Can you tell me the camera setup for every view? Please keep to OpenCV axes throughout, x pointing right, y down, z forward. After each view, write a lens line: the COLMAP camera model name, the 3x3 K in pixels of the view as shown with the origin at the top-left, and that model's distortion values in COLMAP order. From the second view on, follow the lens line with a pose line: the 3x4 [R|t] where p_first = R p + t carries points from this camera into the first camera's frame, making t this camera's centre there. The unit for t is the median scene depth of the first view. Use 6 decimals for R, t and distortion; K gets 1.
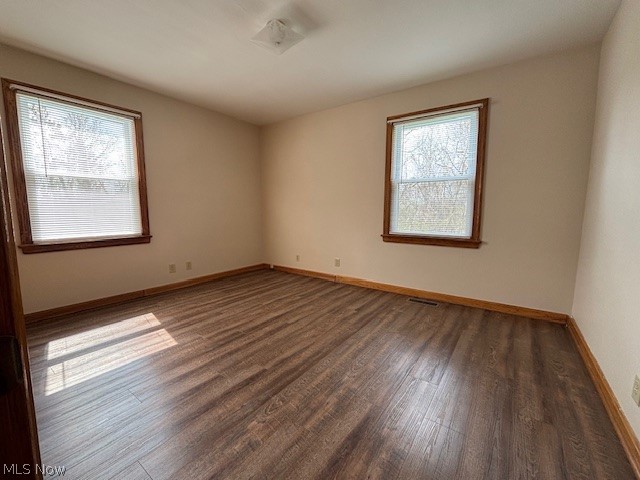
lens RADIAL K [[272.4, 0, 320.0], [0, 272.4, 240.0], [0, 0, 1]] dist [-0.000210, -0.000086]
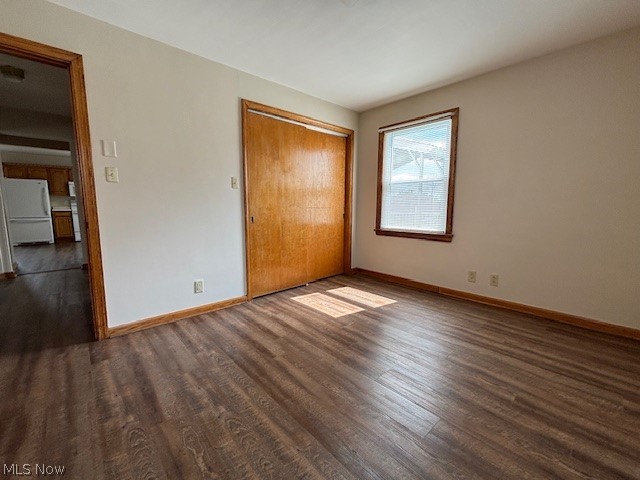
lens RADIAL K [[272.4, 0, 320.0], [0, 272.4, 240.0], [0, 0, 1]] dist [-0.000210, -0.000086]
pose [[-0.216515, 0.117563, -0.969175, 0.579697], [-0.113722, 0.982928, 0.144637, -0.118104], [0.969633, 0.141533, -0.199449, 1.035661]]
